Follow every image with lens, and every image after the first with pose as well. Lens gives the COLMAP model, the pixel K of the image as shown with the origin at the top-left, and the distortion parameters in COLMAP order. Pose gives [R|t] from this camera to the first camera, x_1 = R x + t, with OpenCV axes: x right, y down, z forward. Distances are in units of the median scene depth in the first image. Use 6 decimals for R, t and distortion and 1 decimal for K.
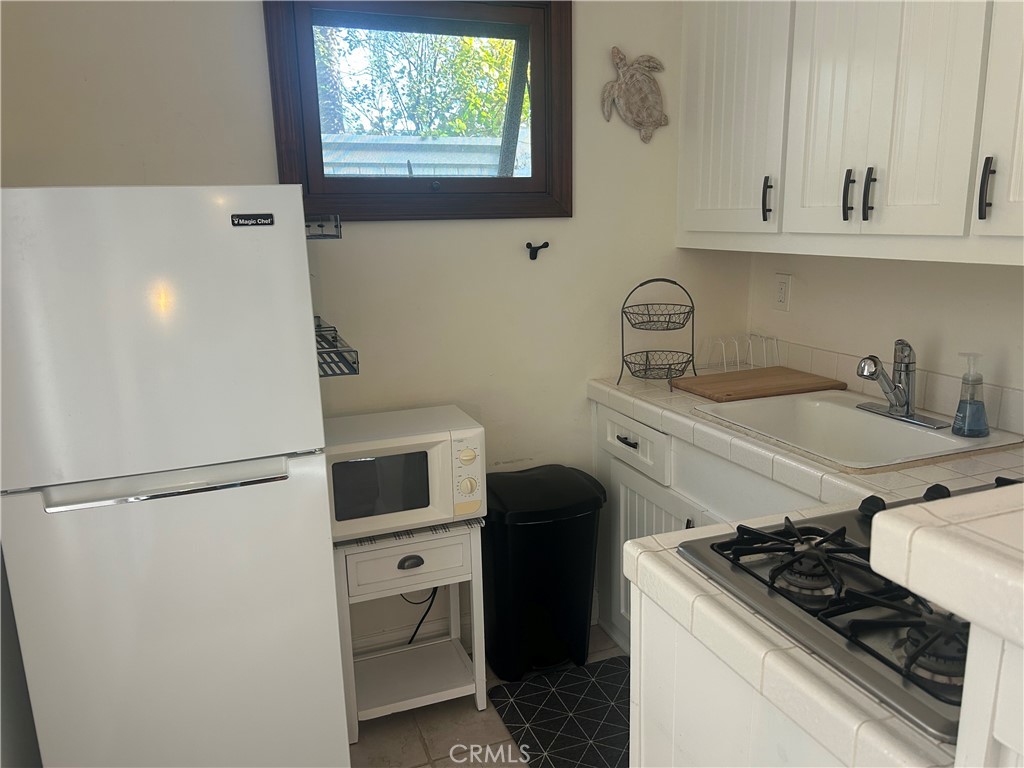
lens RADIAL K [[776.1, 0, 514.6], [0, 776.1, 388.0], [0, 0, 1]] dist [0.074430, -0.080227]
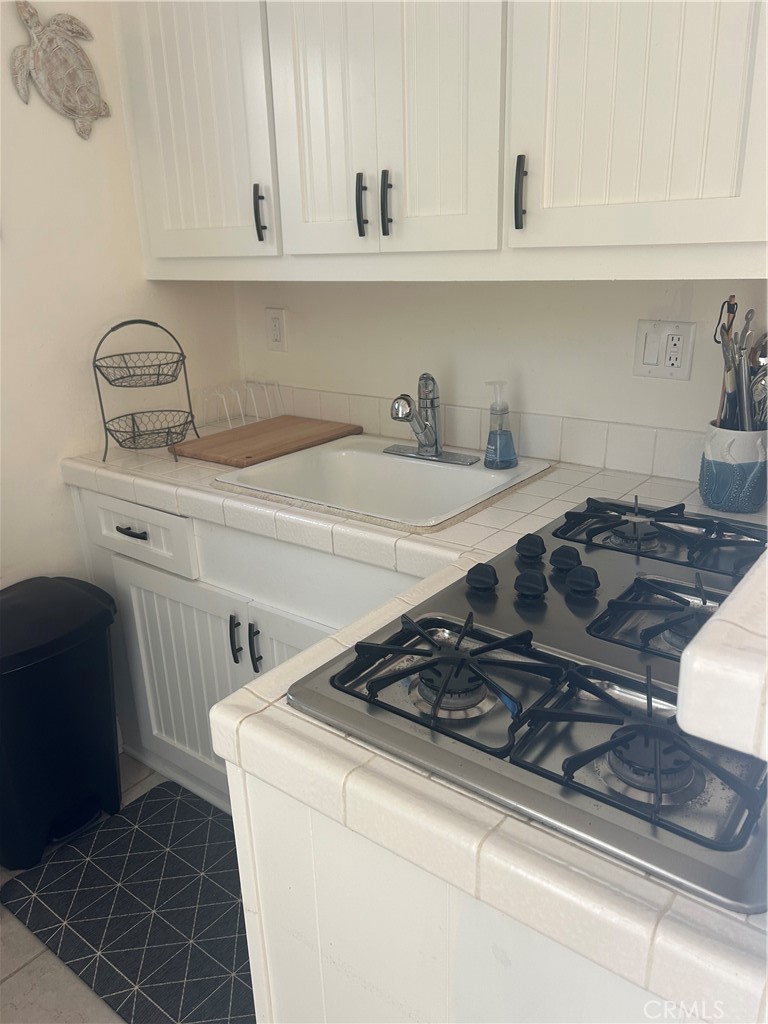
lens RADIAL K [[779.7, 0, 381.6], [0, 779.7, 518.1], [0, 0, 1]] dist [0.051459, -0.060364]
pose [[0.860444, -0.175838, 0.478243, -0.015457], [0.125754, 0.982819, 0.135103, -0.022152], [-0.493783, -0.056107, 0.867773, 0.199820]]
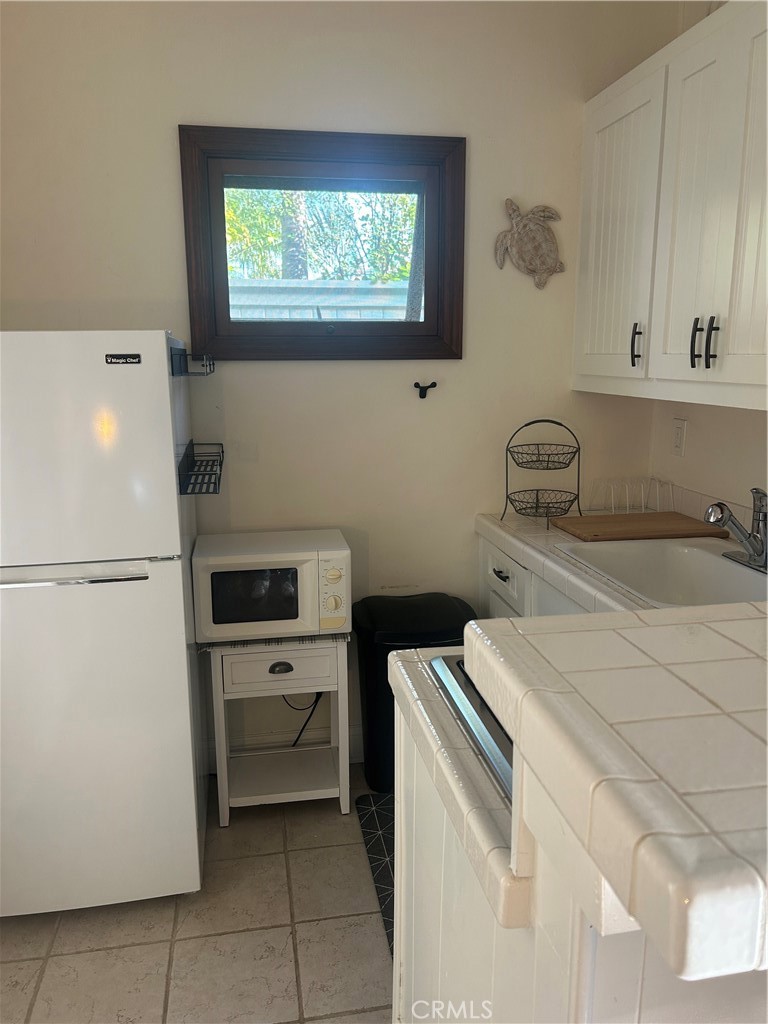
lens RADIAL K [[776.1, 0, 365.9], [0, 776.1, 509.5], [0, 0, 1]] dist [0.074430, -0.080227]
pose [[0.978204, 0.054427, -0.200387, 0.185690], [-0.058178, 0.998223, -0.012873, 0.005976], [0.199331, 0.024251, 0.979632, -0.061143]]
